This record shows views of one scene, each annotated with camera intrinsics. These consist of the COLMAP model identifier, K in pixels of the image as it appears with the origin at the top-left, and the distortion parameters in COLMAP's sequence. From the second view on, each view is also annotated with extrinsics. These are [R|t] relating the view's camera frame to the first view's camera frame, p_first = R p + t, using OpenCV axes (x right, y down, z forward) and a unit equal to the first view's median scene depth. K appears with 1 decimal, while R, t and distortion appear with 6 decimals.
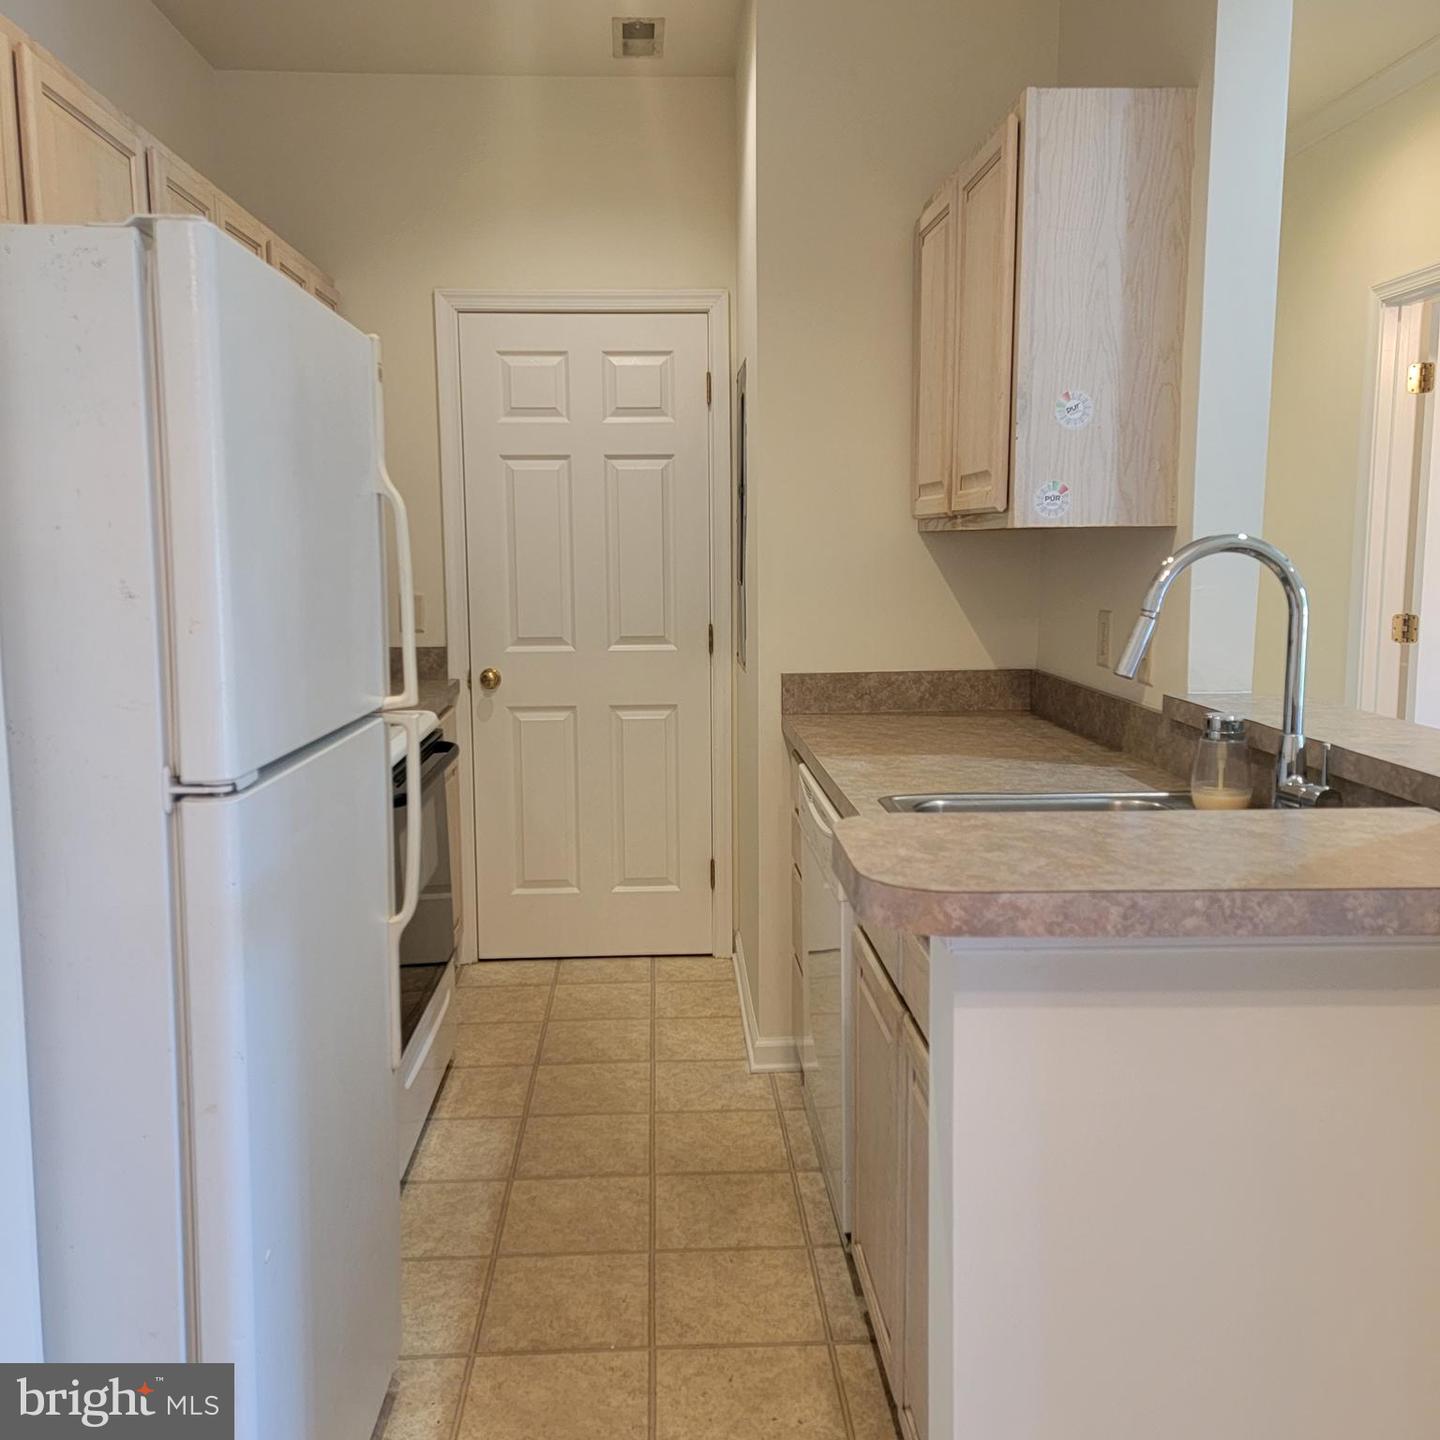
lens RADIAL K [[1318.1, 0, 654.4], [0, 1318.1, 702.5], [0, 0, 1]] dist [0.050022, 0.000000]
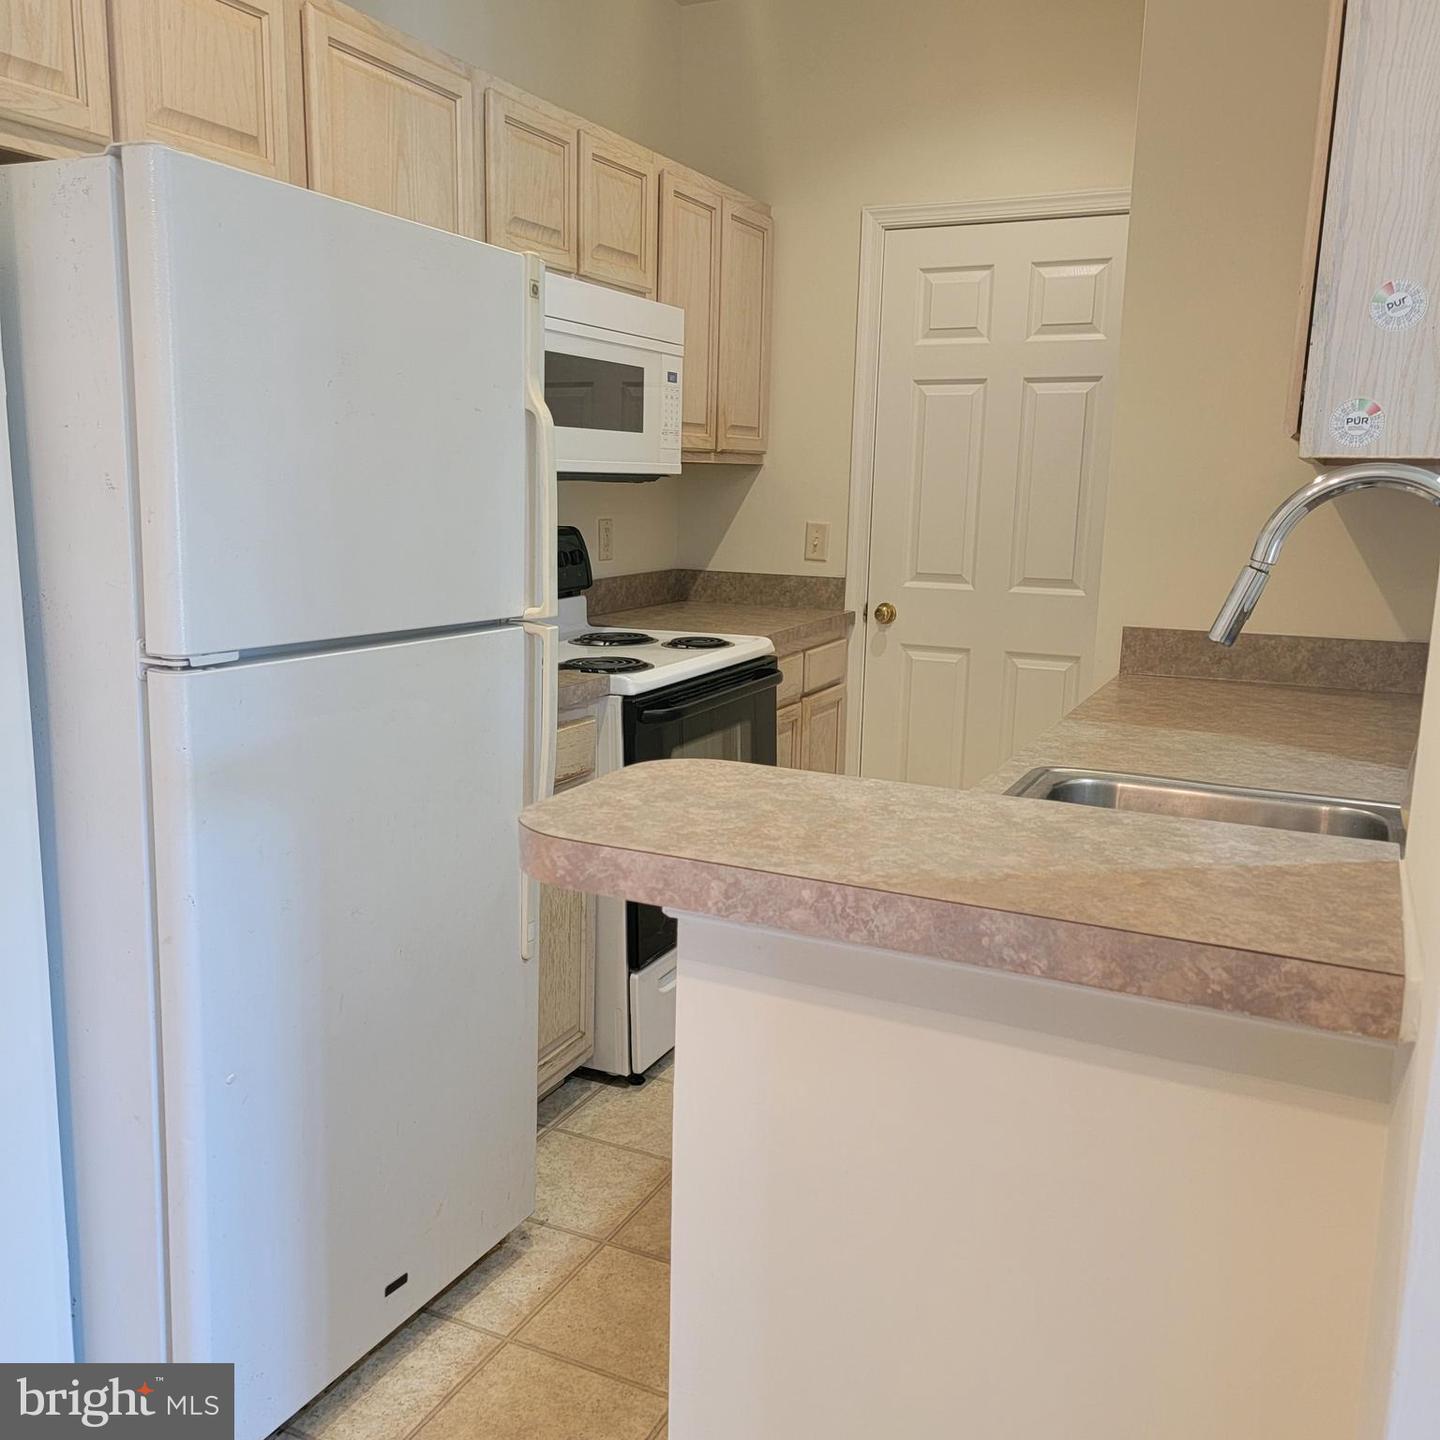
lens RADIAL K [[1318.1, 0, 715.5], [0, 1318.1, 723.6], [0, 0, 1]] dist [0.050022, 0.000000]
pose [[0.883989, 0.111803, -0.453941, 0.376296], [-0.084203, 0.993180, 0.080641, -0.008595], [0.459861, -0.033063, 0.887375, 0.127971]]
